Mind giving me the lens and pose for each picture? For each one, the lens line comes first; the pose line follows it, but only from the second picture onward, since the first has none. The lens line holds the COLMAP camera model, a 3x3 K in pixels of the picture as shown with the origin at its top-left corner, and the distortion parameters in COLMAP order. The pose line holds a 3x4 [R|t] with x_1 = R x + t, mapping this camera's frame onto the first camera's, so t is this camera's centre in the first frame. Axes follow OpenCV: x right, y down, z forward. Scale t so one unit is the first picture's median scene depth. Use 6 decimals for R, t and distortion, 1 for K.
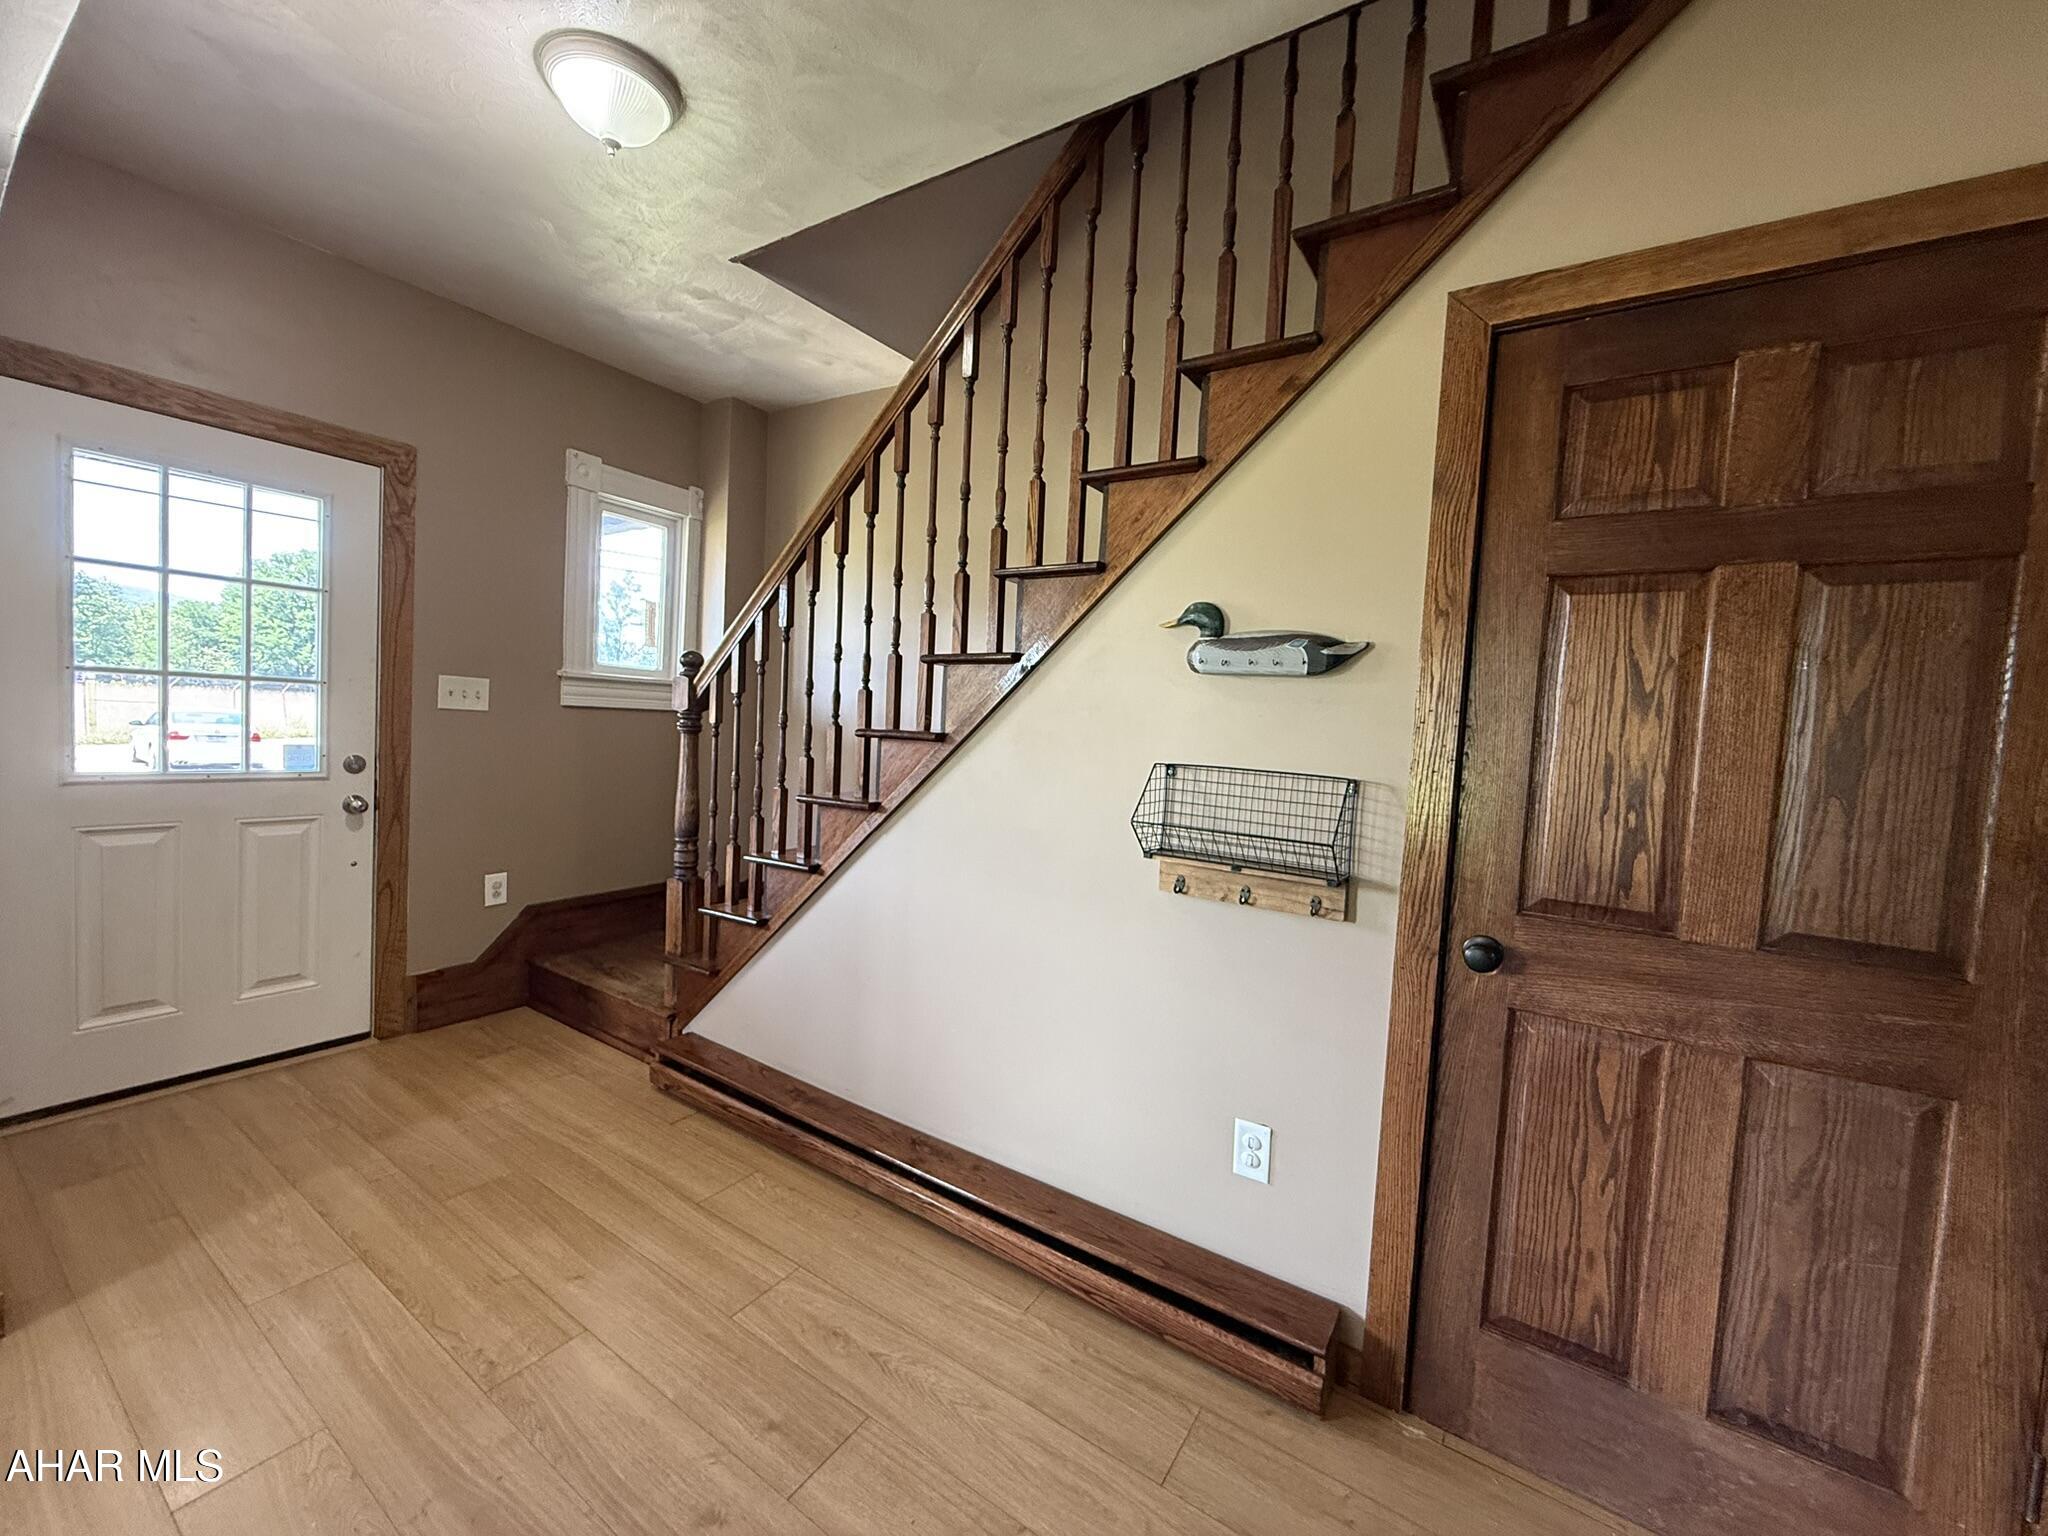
lens RADIAL K [[814.4, 0, 1015.8], [0, 814.4, 766.6], [0, 0, 1]] dist [0.003070, 0.000136]
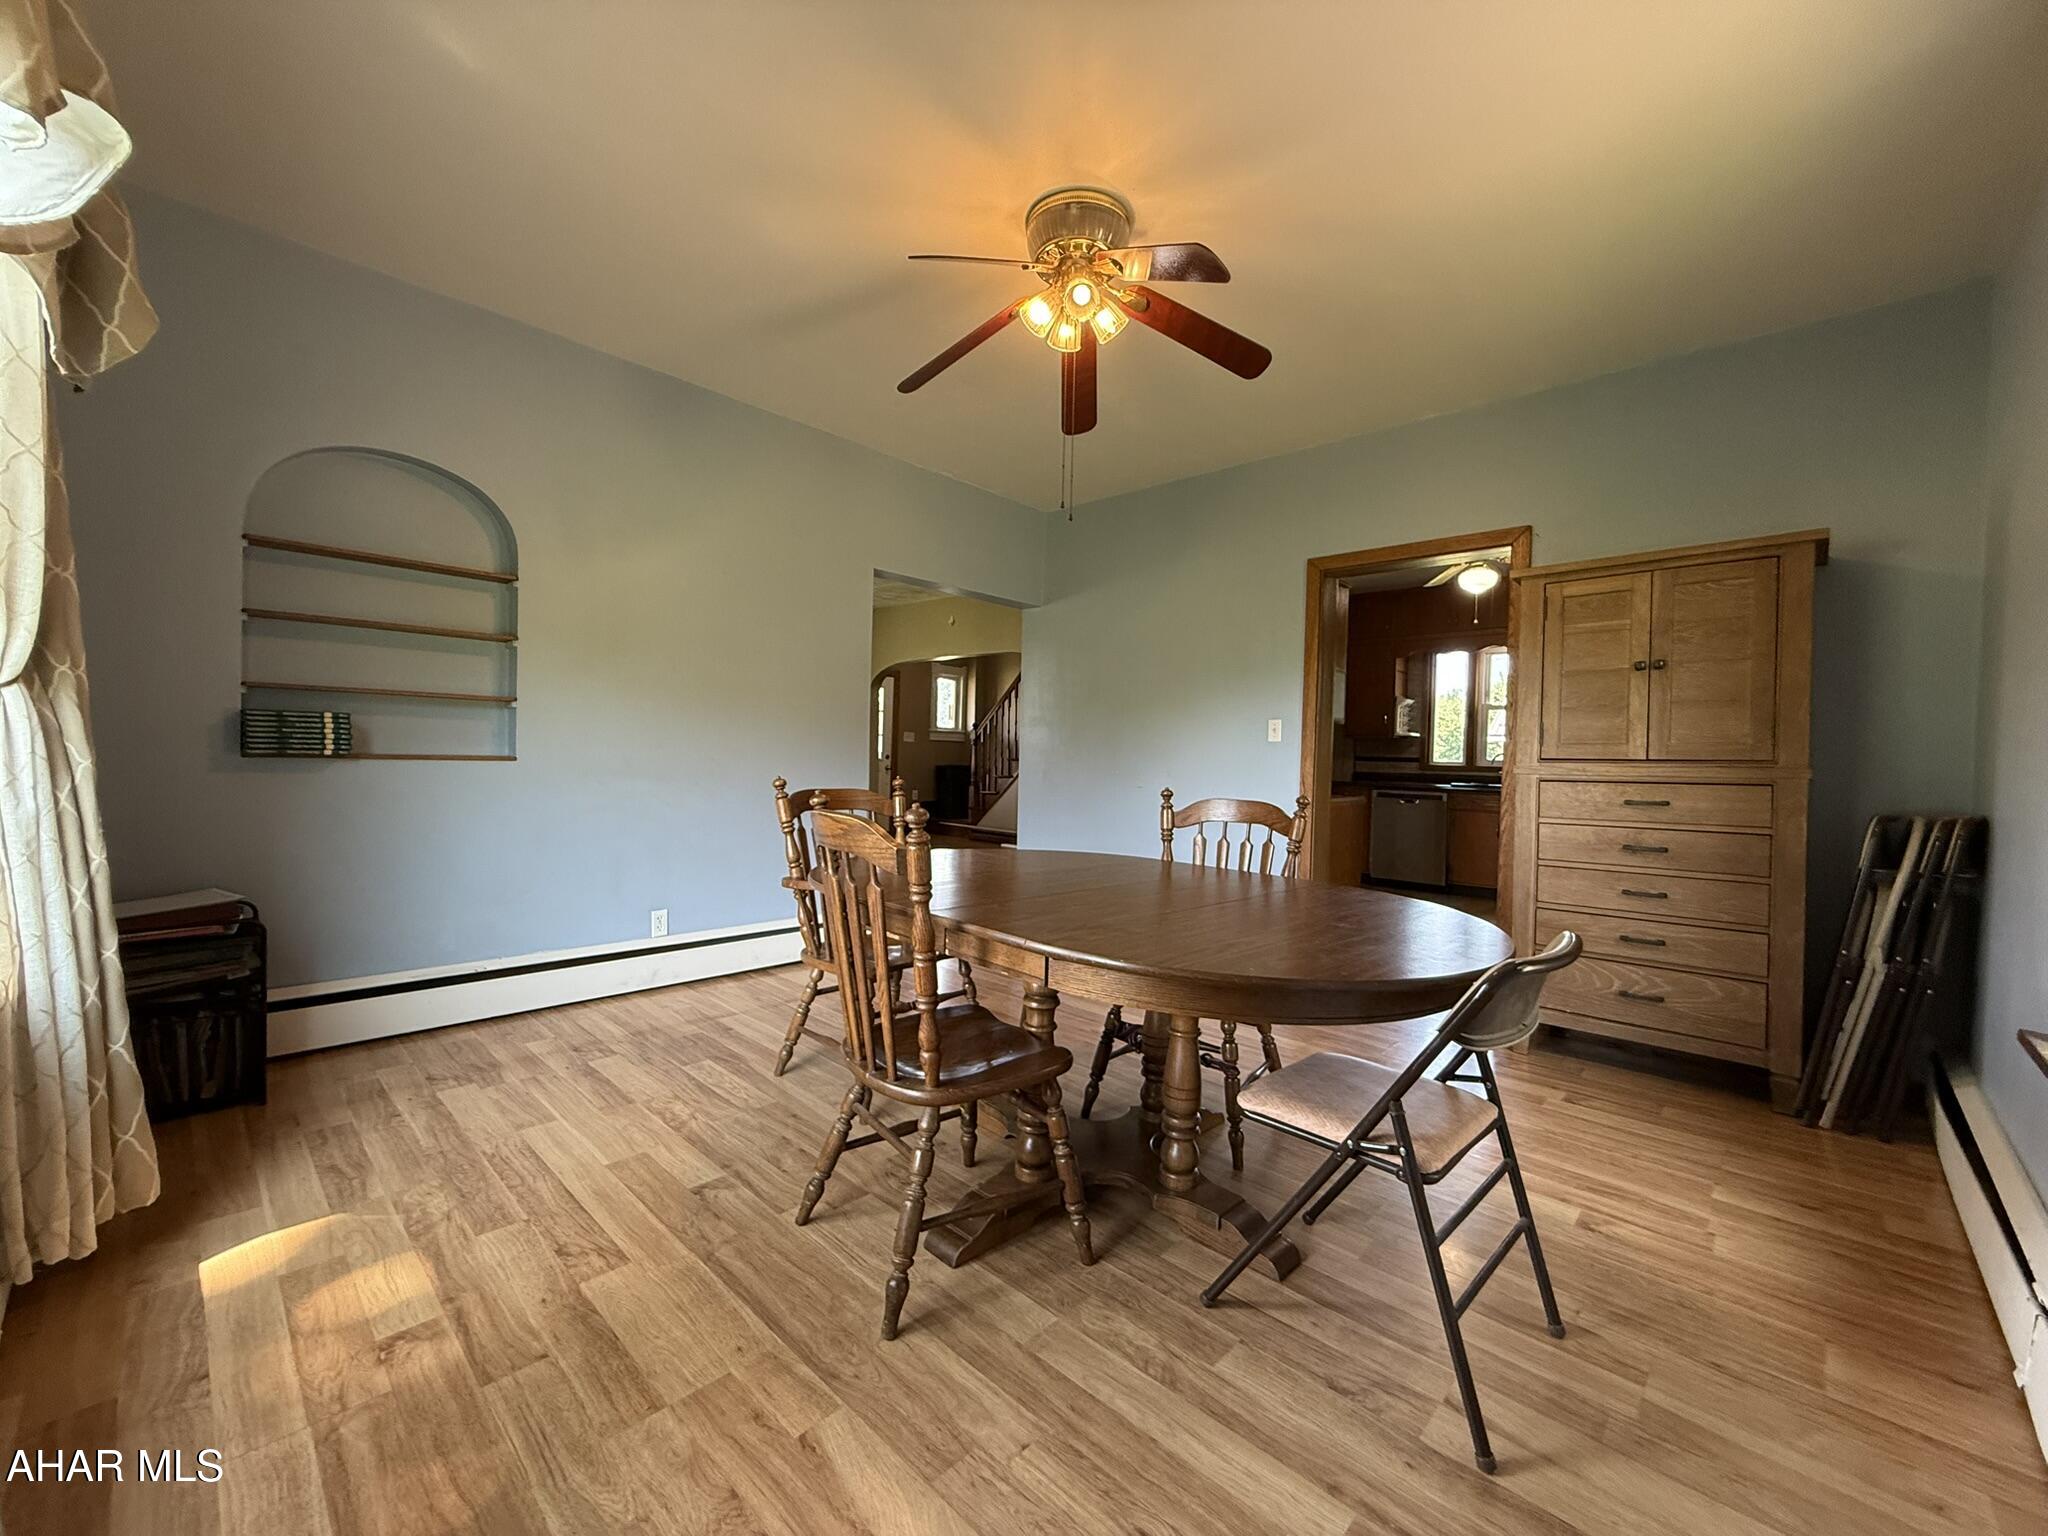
lens RADIAL K [[814.4, 0, 1021.5], [0, 814.4, 765.5], [0, 0, 1]] dist [0.003070, 0.000136]
pose [[0.982634, -0.030459, -0.183037, 0.612441], [0.021875, 0.998572, -0.048735, 0.304756], [0.184260, 0.043885, 0.981897, -3.341405]]
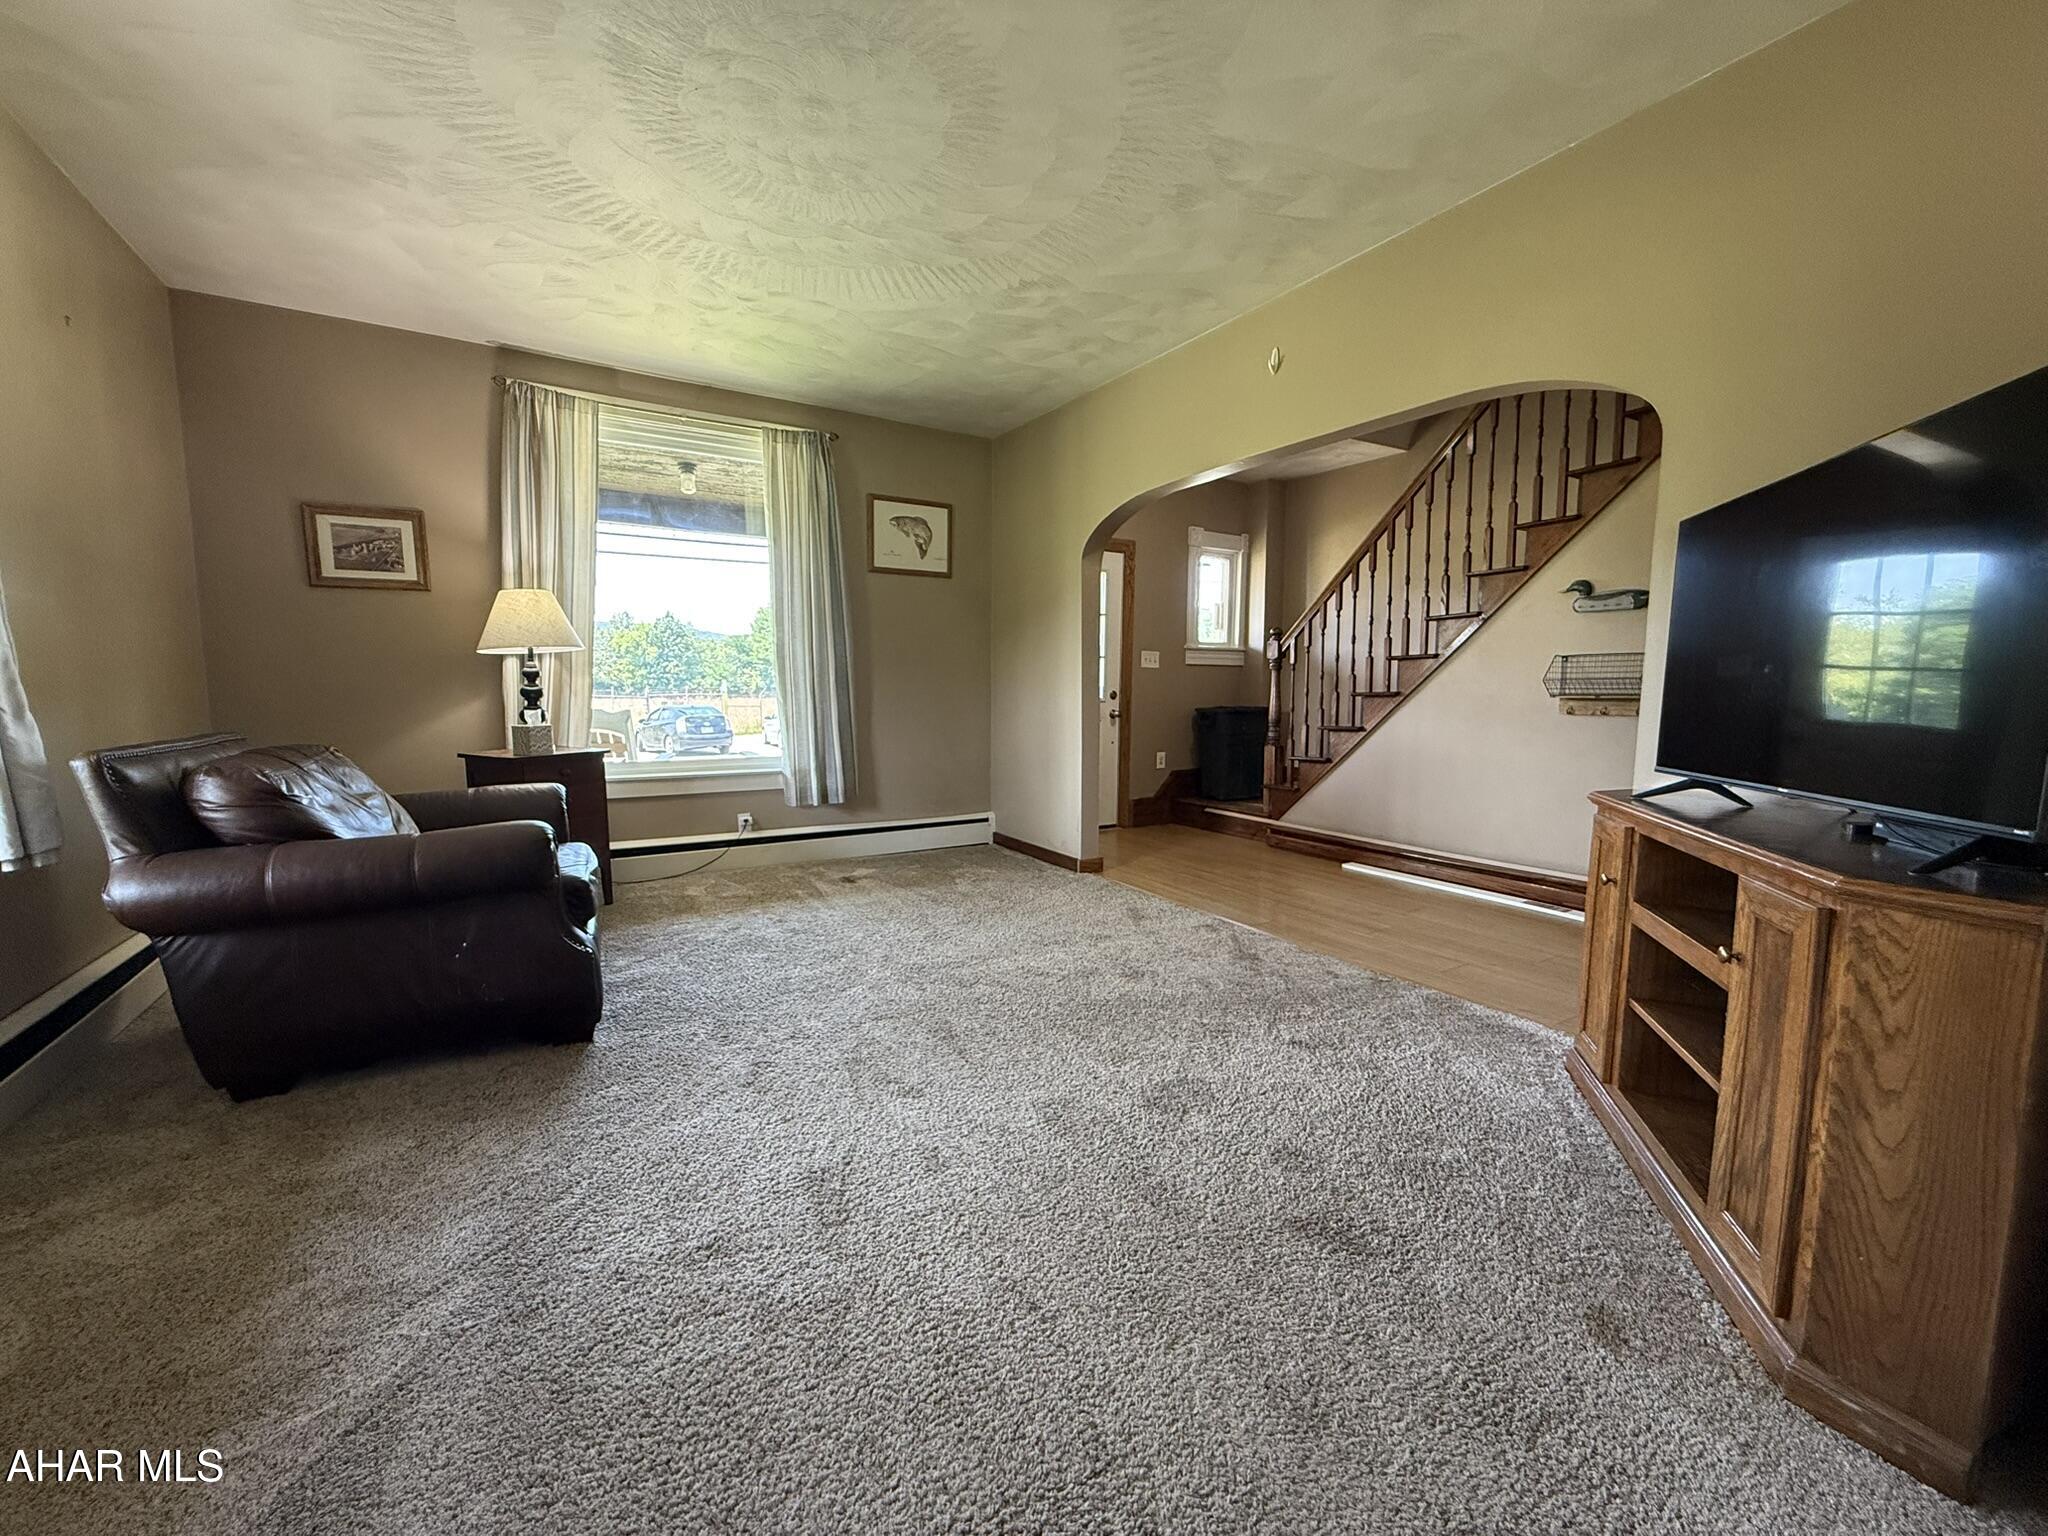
lens RADIAL K [[814.4, 0, 1014.4], [0, 814.4, 766.1], [0, 0, 1]] dist [0.003070, 0.000136]
pose [[0.897700, -0.013853, -0.440390, -0.147093], [0.024155, 0.999550, 0.017798, 0.184317], [0.439945, -0.026615, 0.897630, -1.366709]]
